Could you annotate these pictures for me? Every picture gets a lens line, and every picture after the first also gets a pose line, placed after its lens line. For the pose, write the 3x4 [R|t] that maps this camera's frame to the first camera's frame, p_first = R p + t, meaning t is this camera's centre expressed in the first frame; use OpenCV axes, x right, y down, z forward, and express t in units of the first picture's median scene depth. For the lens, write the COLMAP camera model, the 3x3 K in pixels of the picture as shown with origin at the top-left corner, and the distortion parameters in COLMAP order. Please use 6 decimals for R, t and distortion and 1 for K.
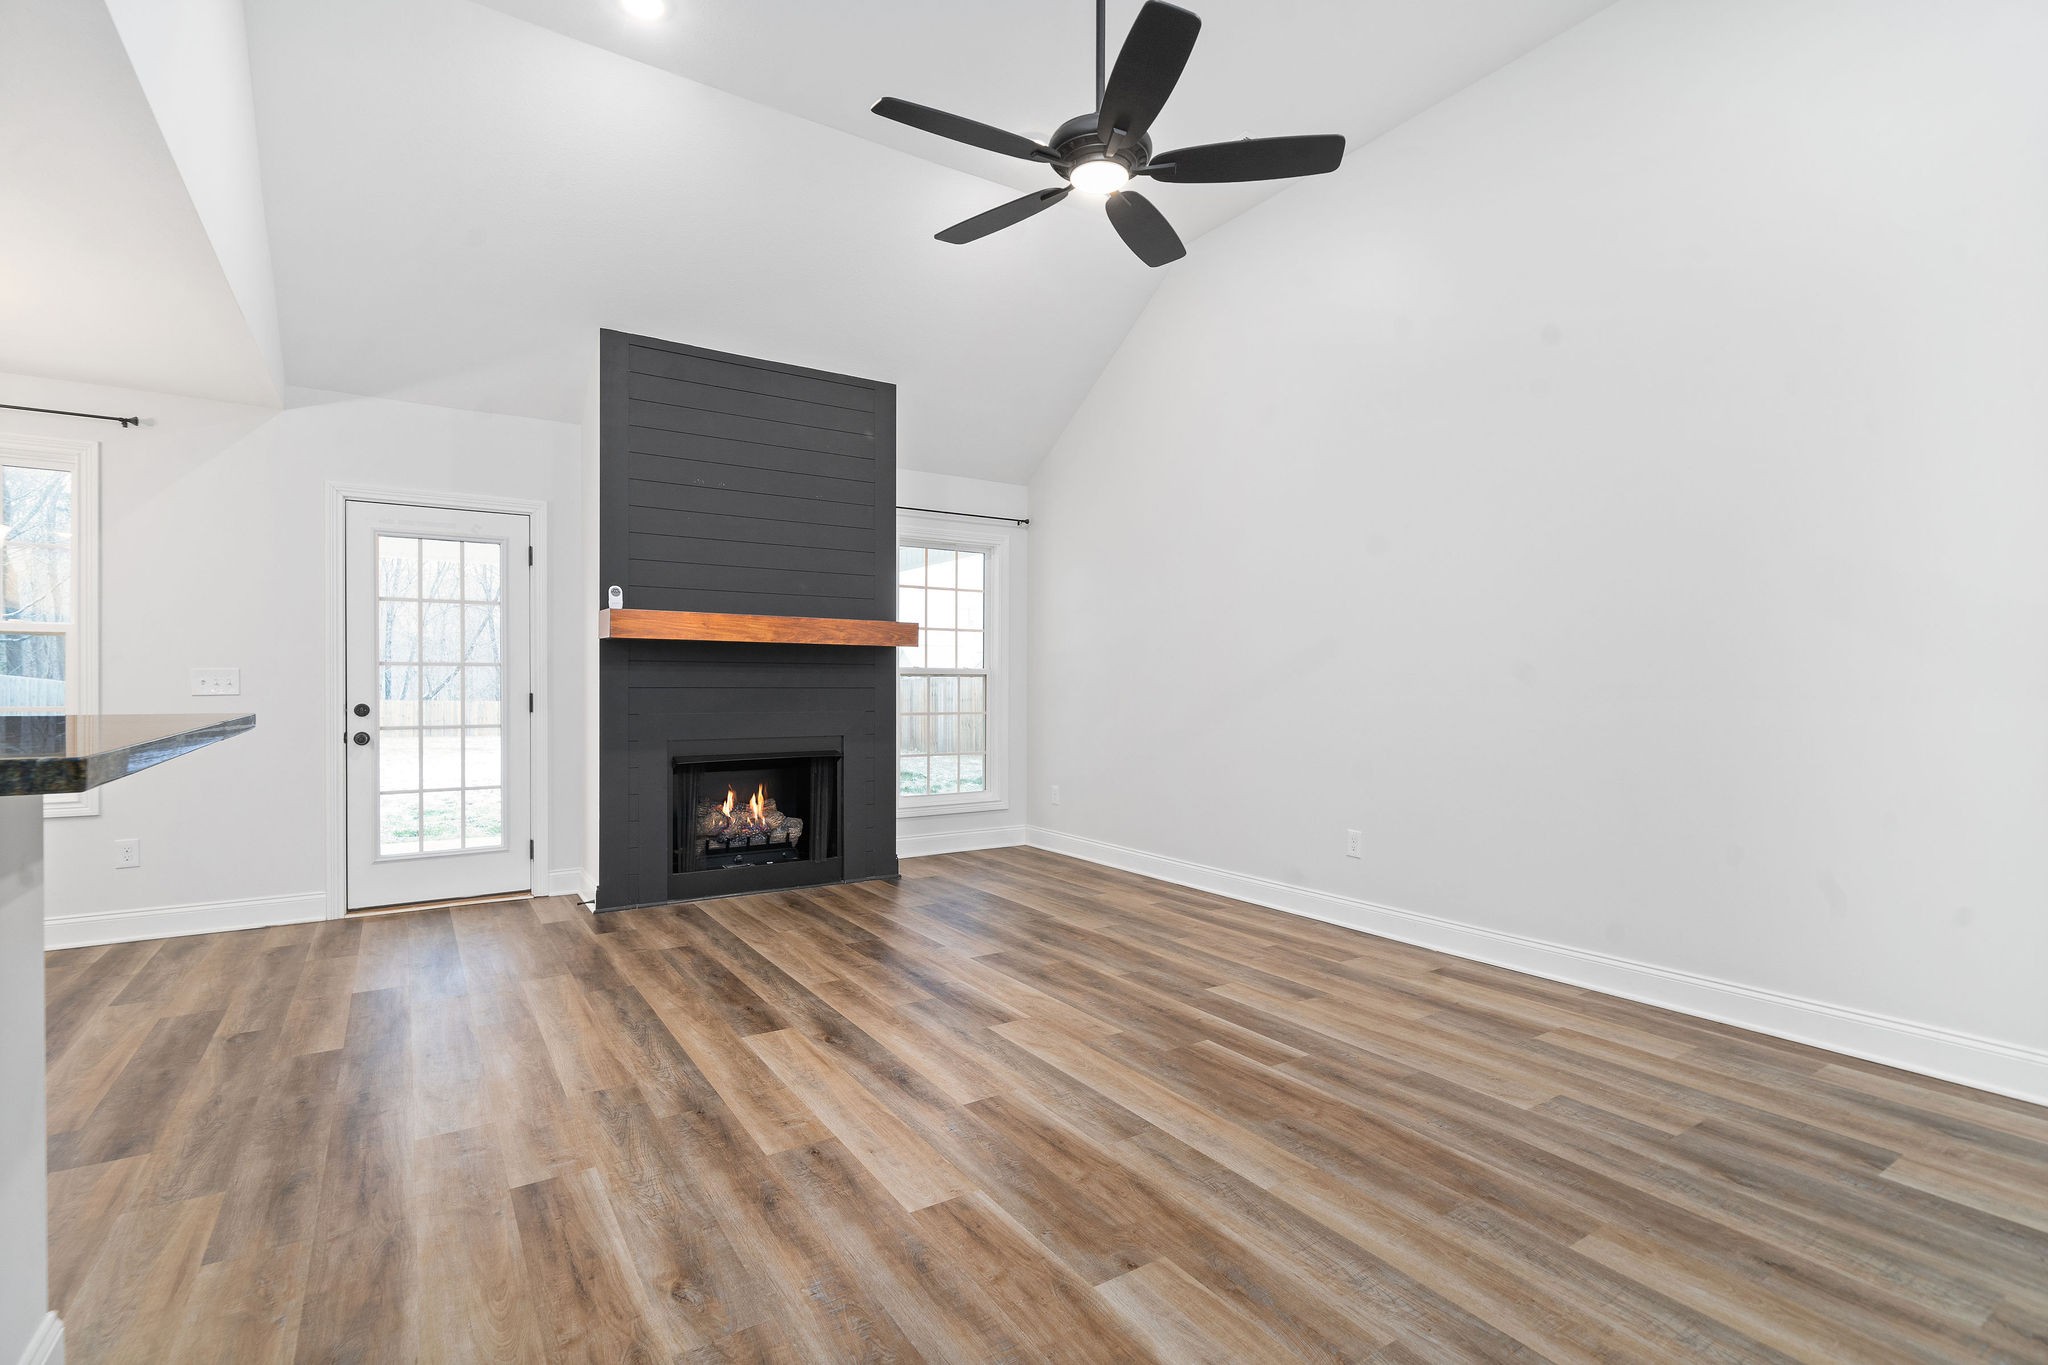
lens RADIAL K [[942.6, 0, 1012.0], [0, 942.6, 685.2], [0, 0, 1]] dist [0.002511, 0.000256]
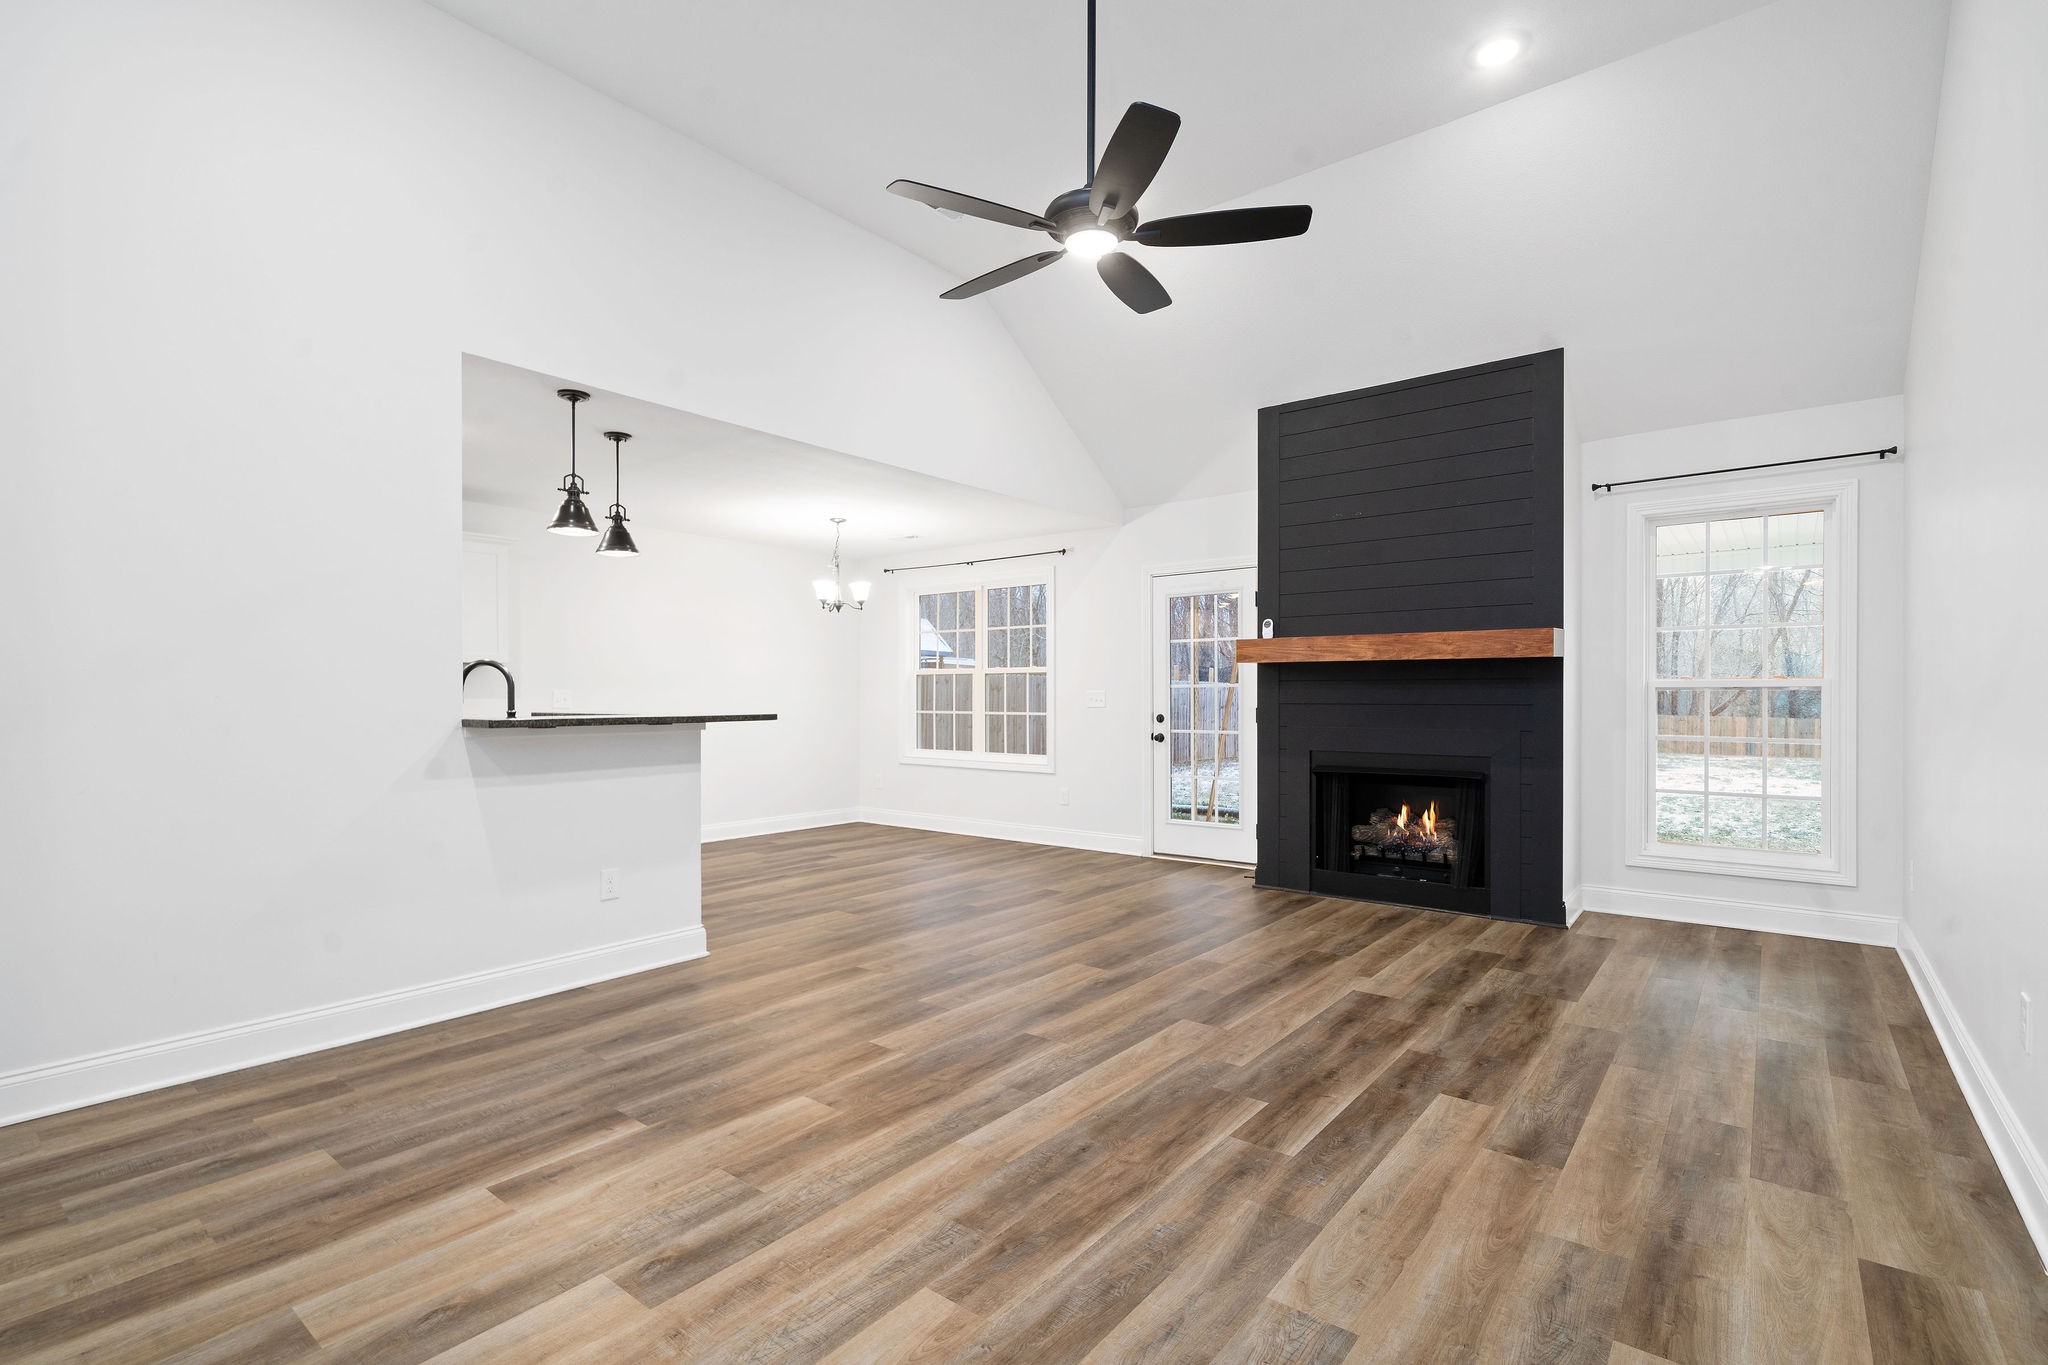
lens RADIAL K [[942.6, 0, 1023.7], [0, 942.6, 702.4], [0, 0, 1]] dist [0.002511, 0.000256]
pose [[0.323992, 0.002104, -0.946058, 0.888867], [0.000453, 0.999997, 0.002379, -0.002660], [0.946060, -0.001199, 0.323990, 0.453702]]
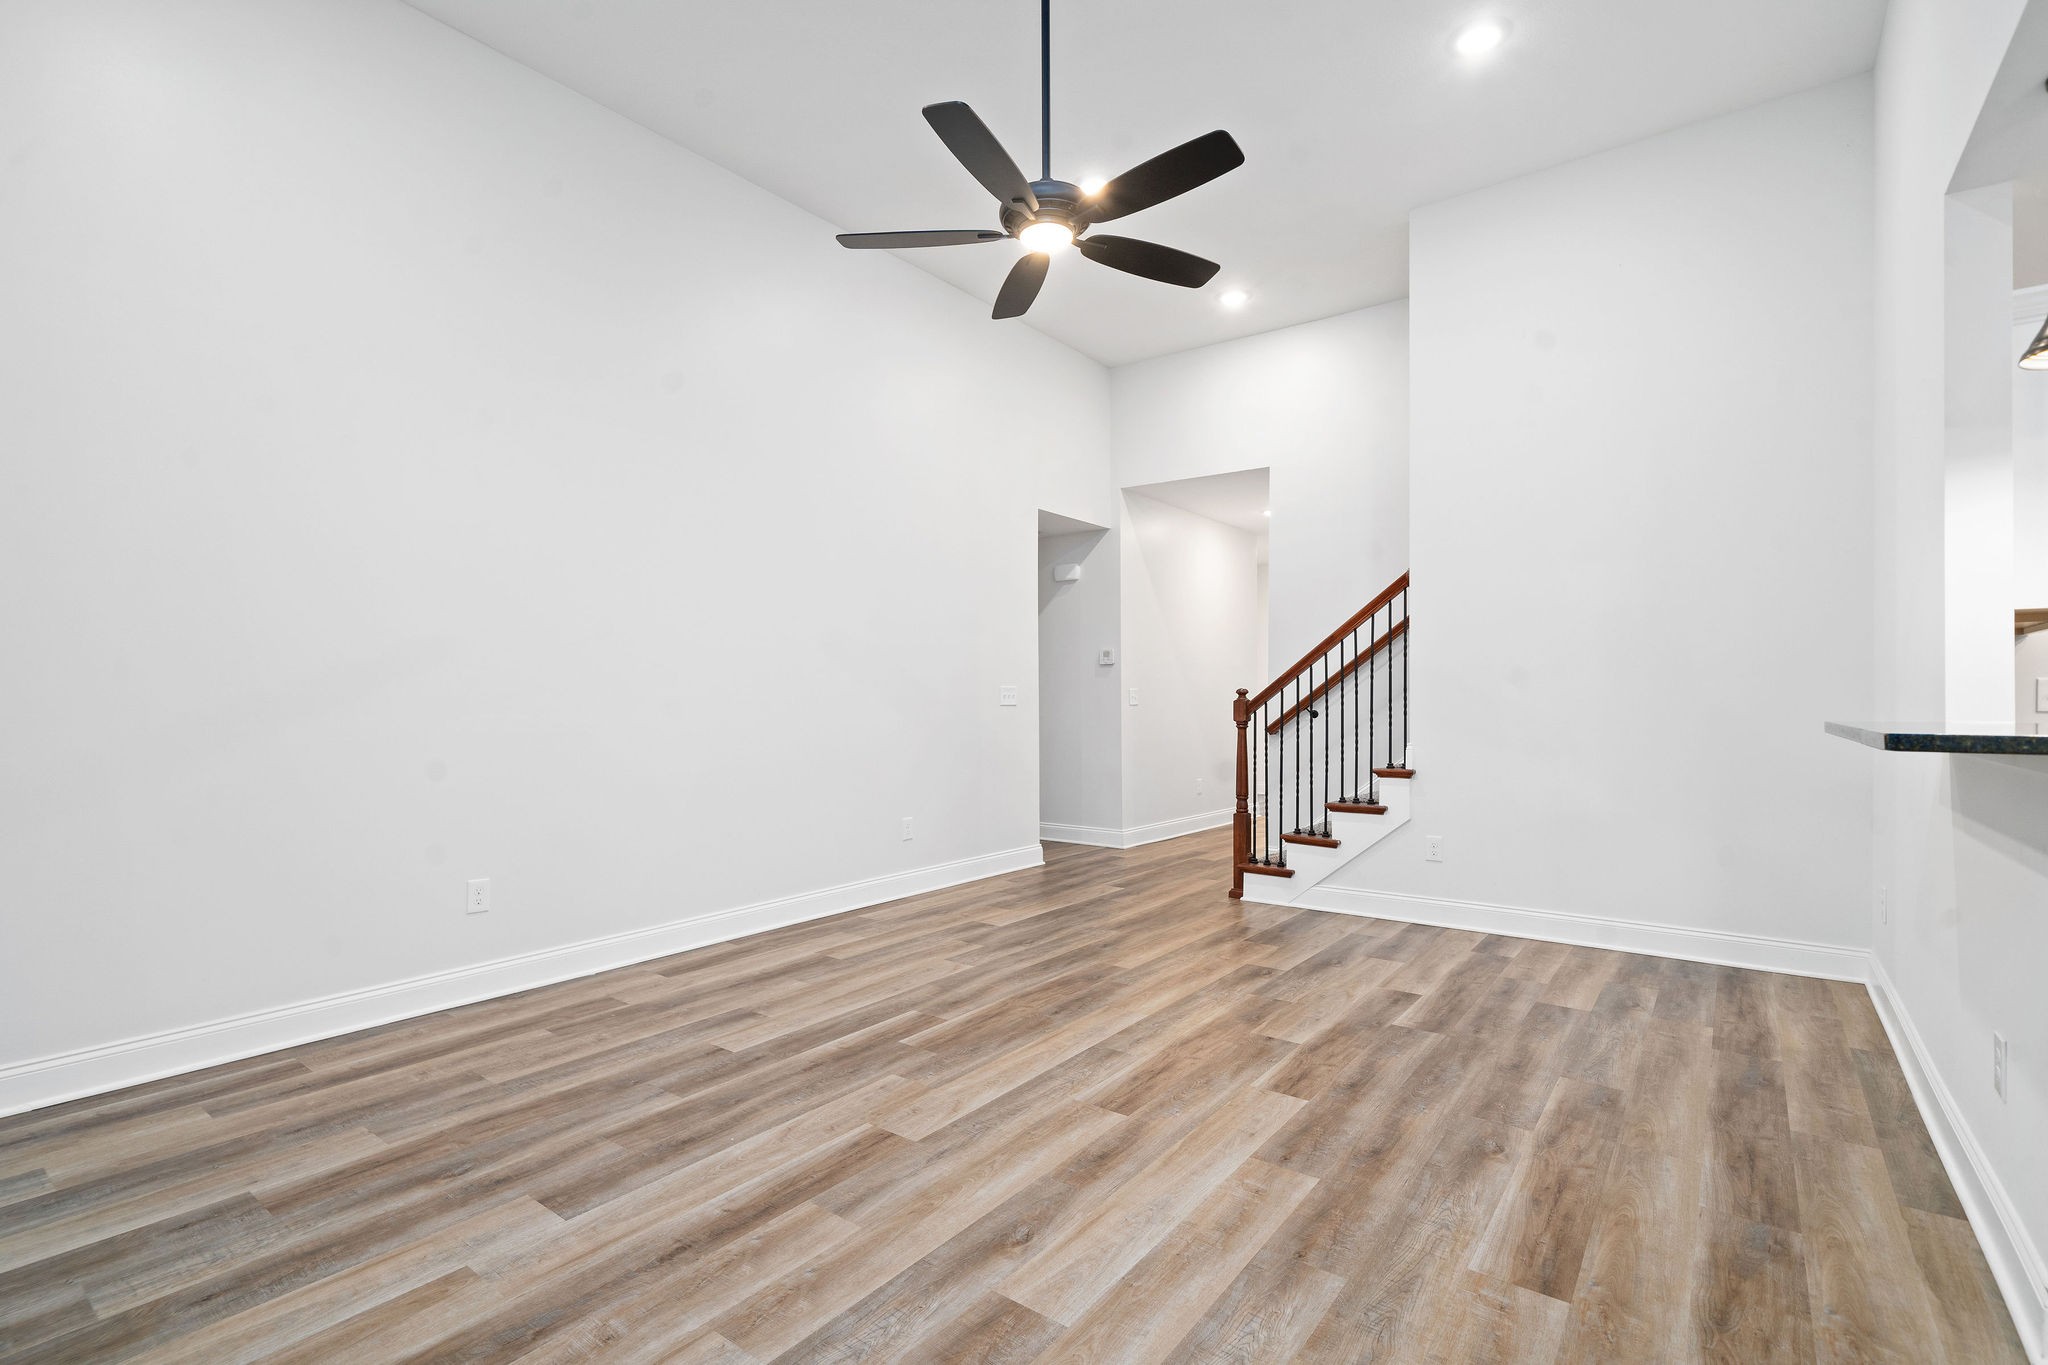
lens RADIAL K [[942.6, 0, 1010.4], [0, 942.6, 696.3], [0, 0, 1]] dist [0.002511, 0.000256]
pose [[-0.331760, 0.001273, 0.943363, -0.745653], [0.001144, 0.999999, -0.000947, -0.003059], [-0.943363, 0.000765, -0.331761, 1.124171]]
